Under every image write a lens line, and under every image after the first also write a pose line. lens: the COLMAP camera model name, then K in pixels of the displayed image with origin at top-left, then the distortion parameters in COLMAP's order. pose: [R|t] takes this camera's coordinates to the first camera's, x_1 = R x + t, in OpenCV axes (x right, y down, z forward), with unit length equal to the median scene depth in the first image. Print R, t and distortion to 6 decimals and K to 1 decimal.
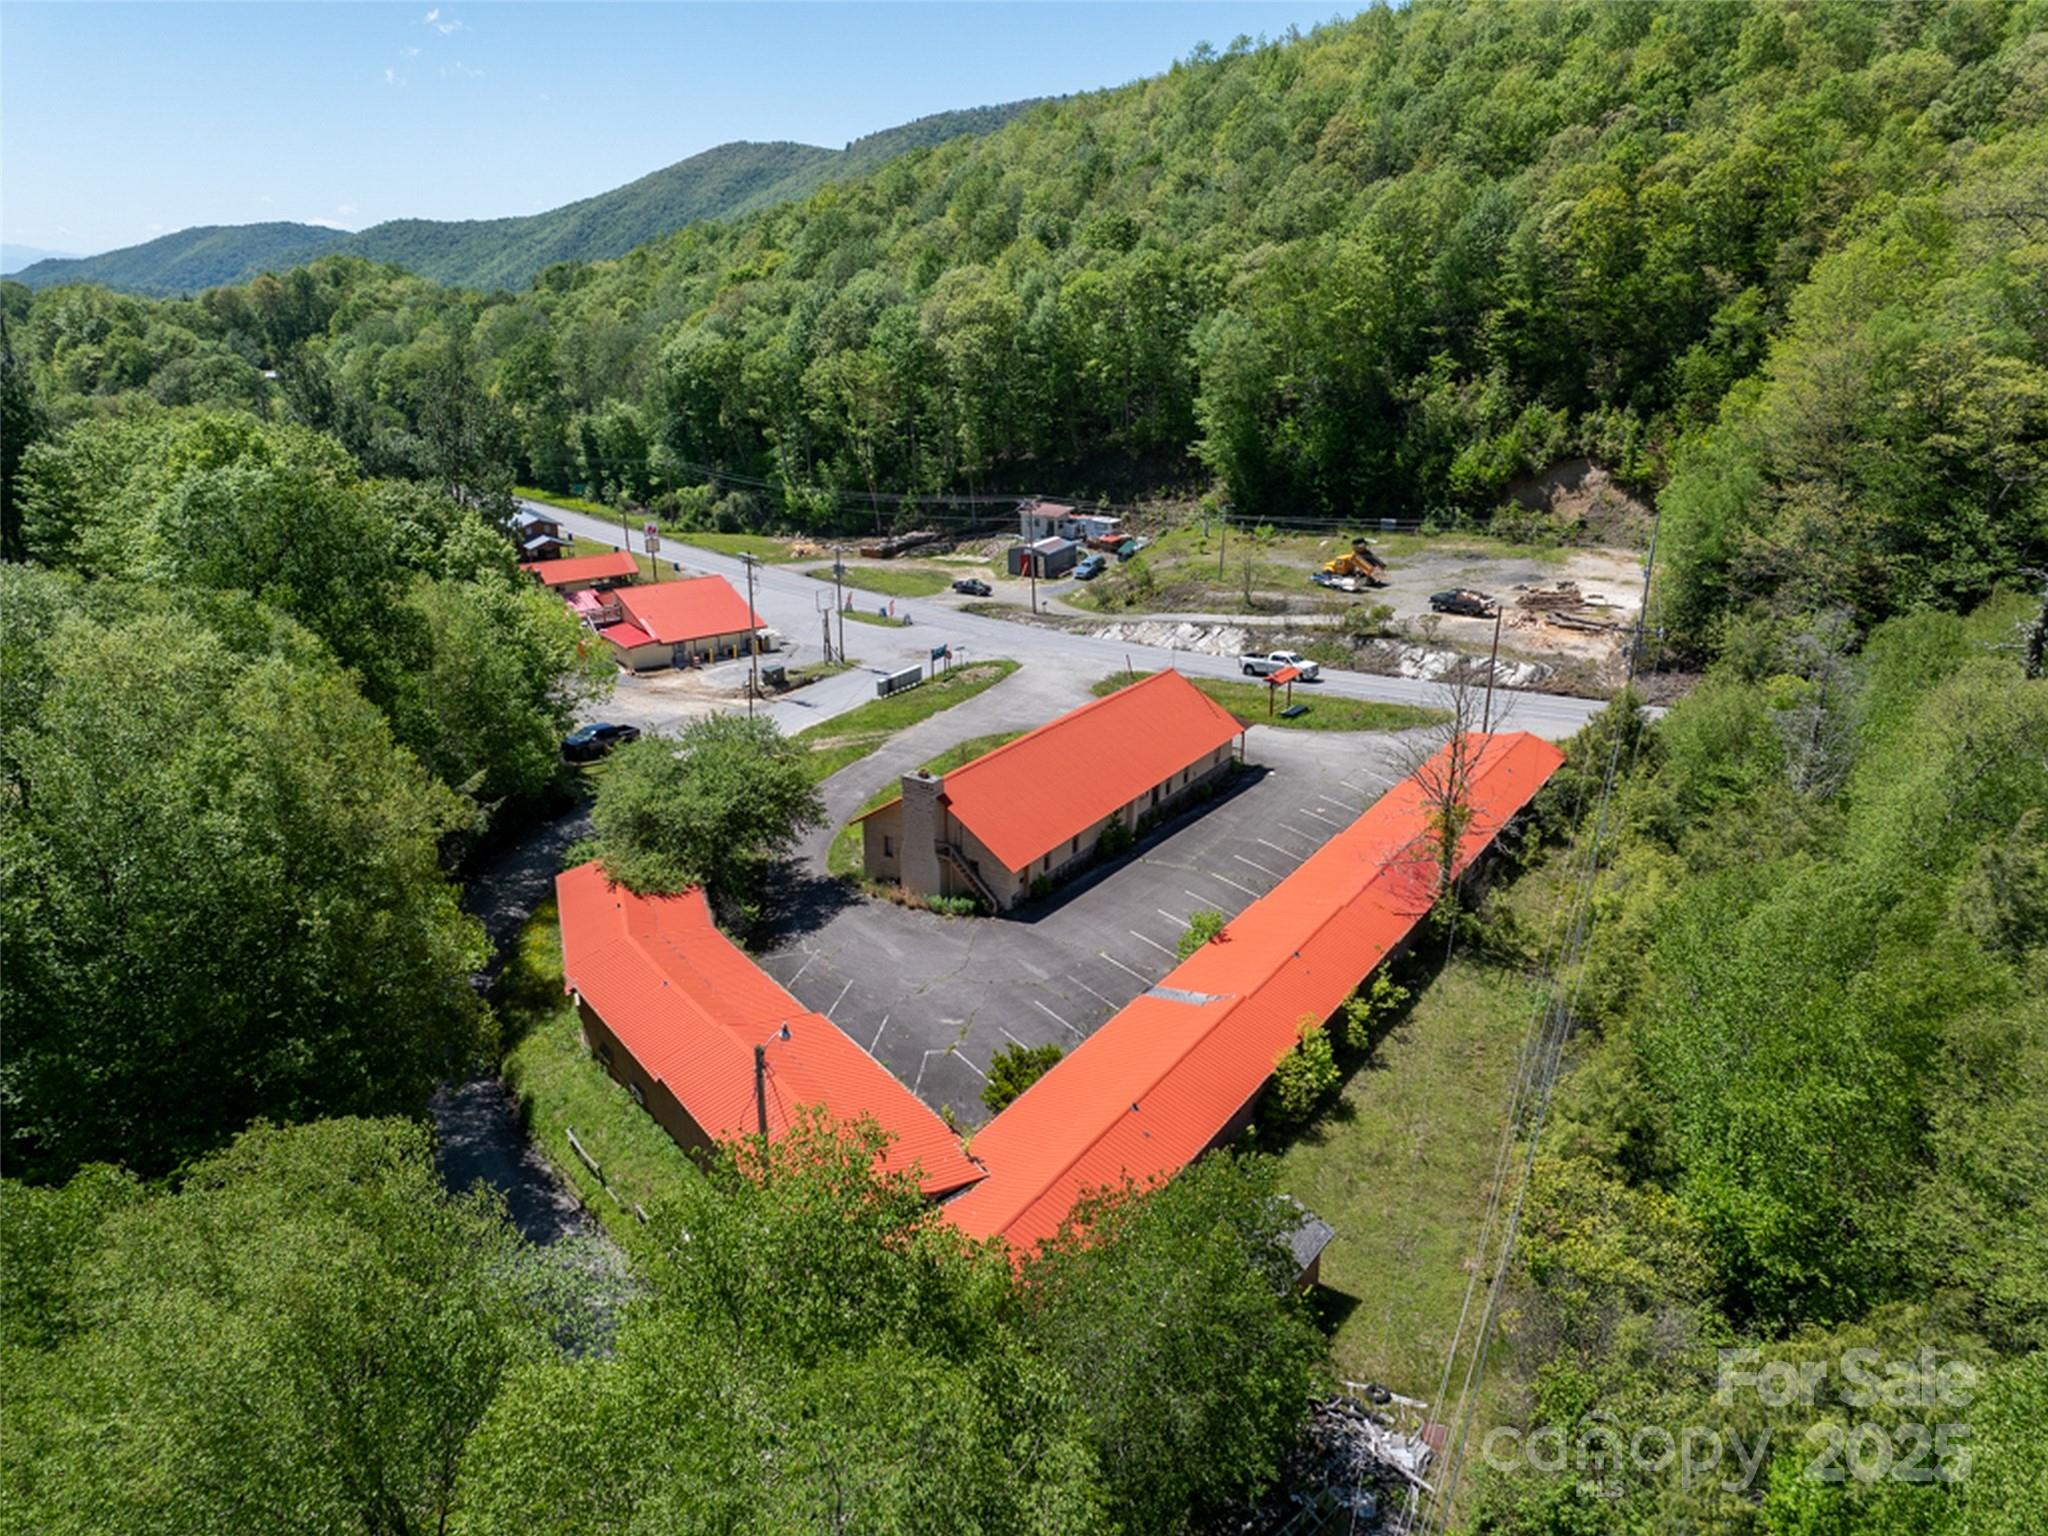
lens RADIAL K [[1437.7, 0, 1024.0], [0, 1437.7, 768.0], [0, 0, 1]] dist [-0.045828, 0.007796]
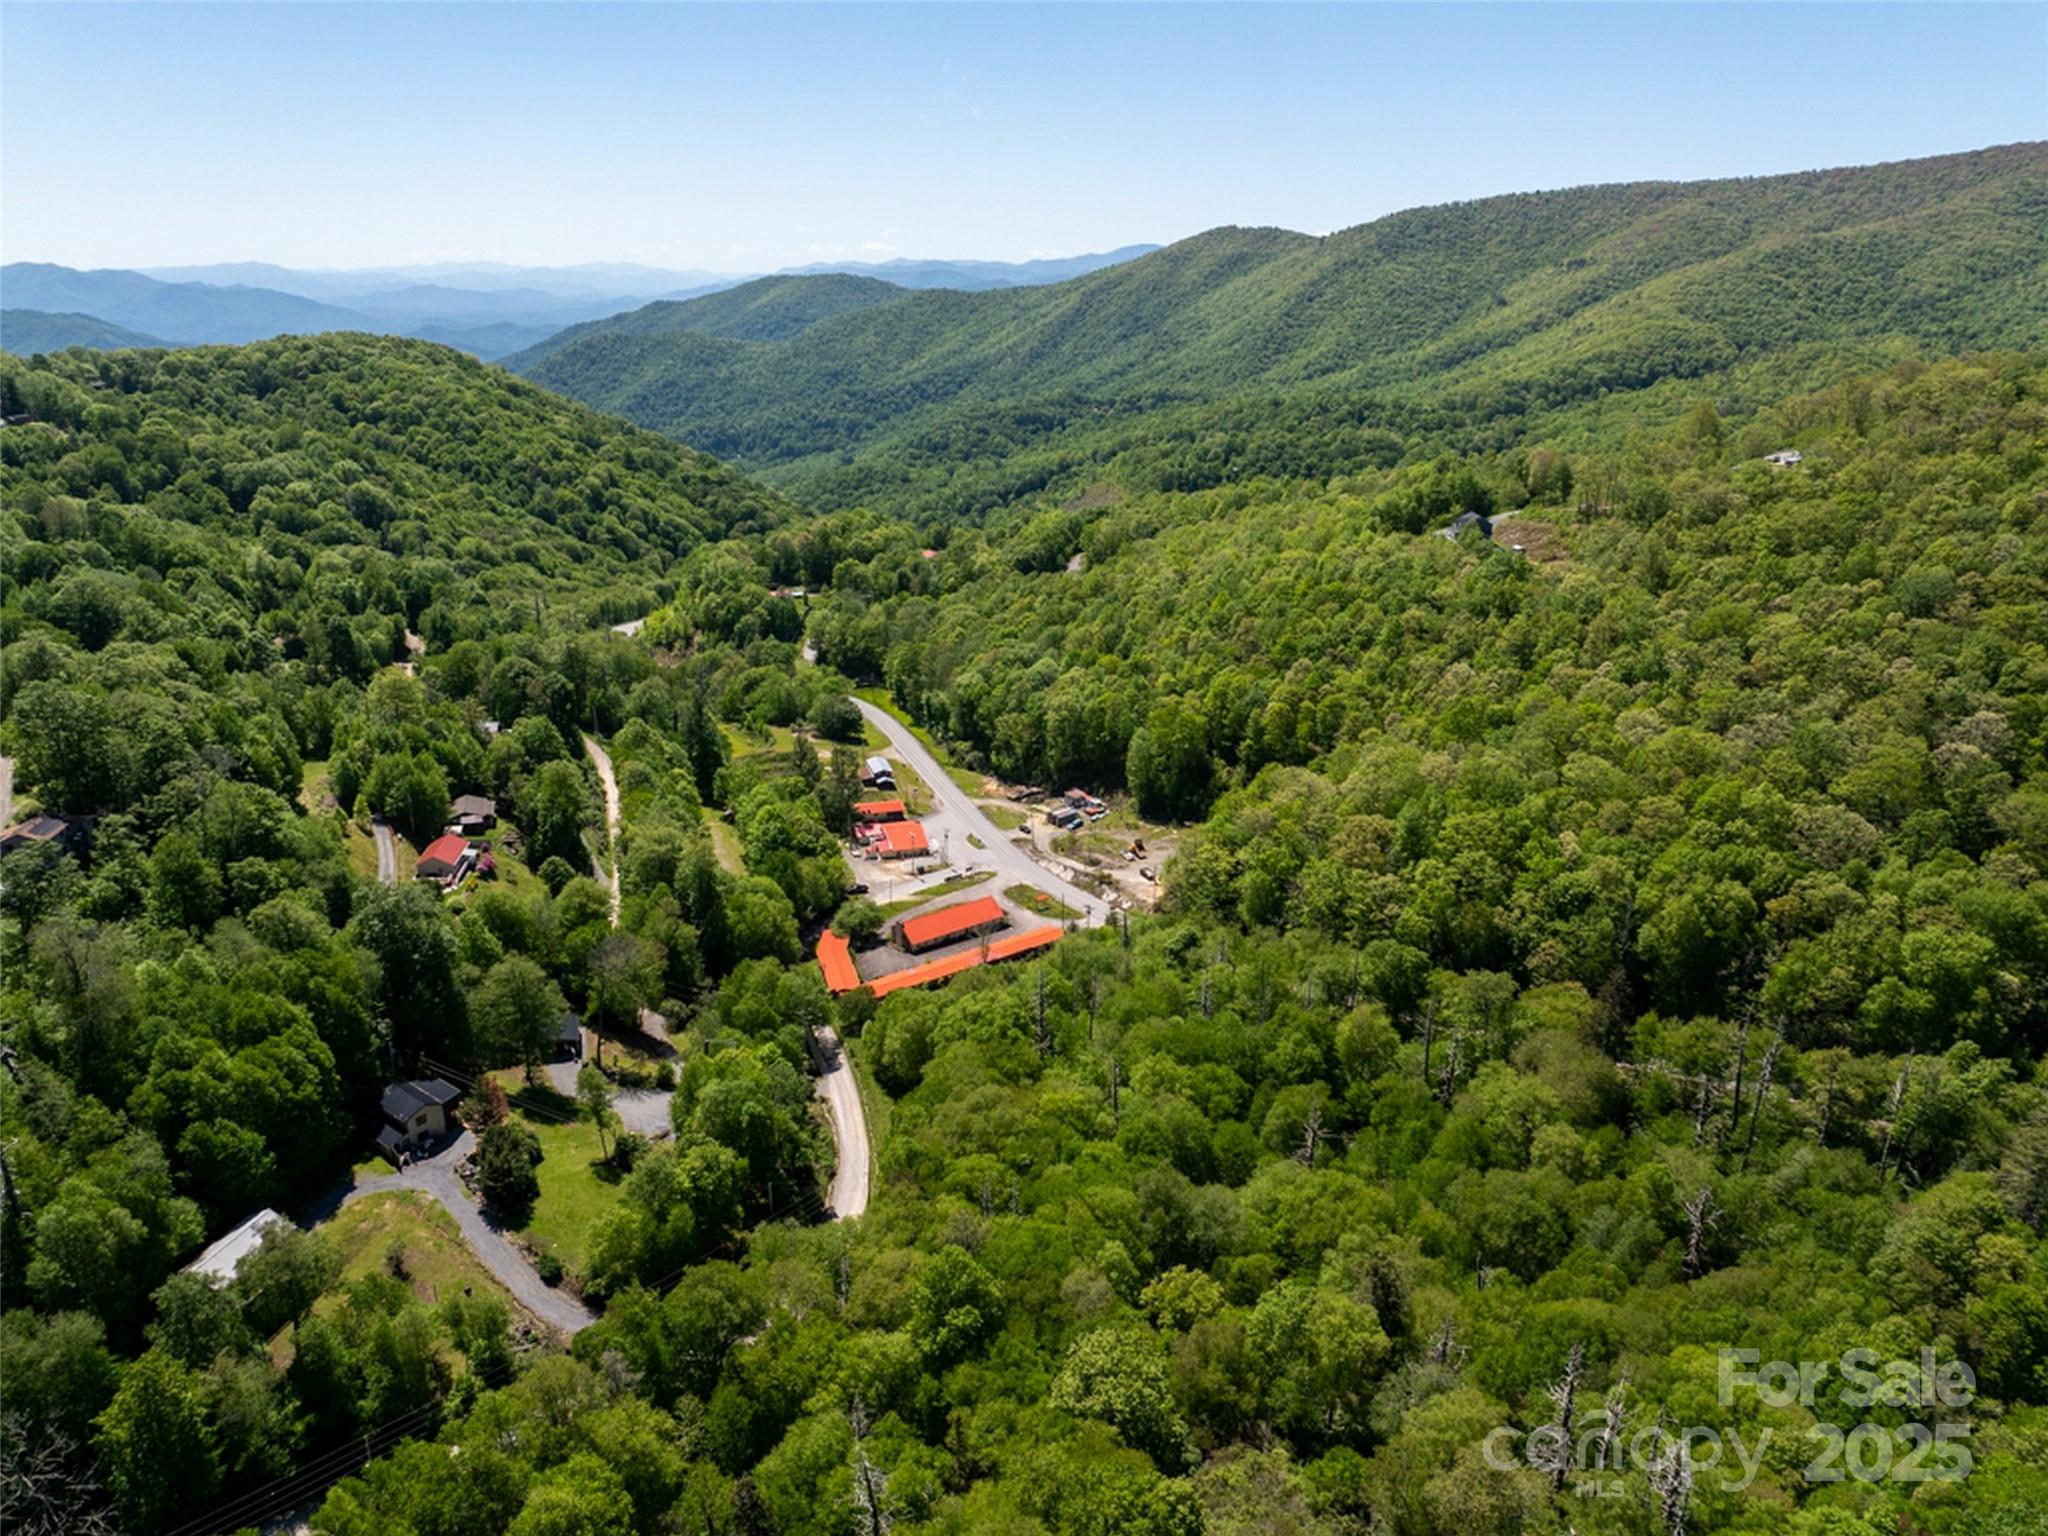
lens RADIAL K [[1437.7, 0, 1024.0], [0, 1437.7, 768.0], [0, 0, 1]] dist [-0.045828, 0.007796]
pose [[0.943325, 0.115048, -0.311290, 0.380392], [-0.119228, 0.992851, 0.005637, -0.125348], [0.309714, 0.031797, 0.950298, -0.739622]]
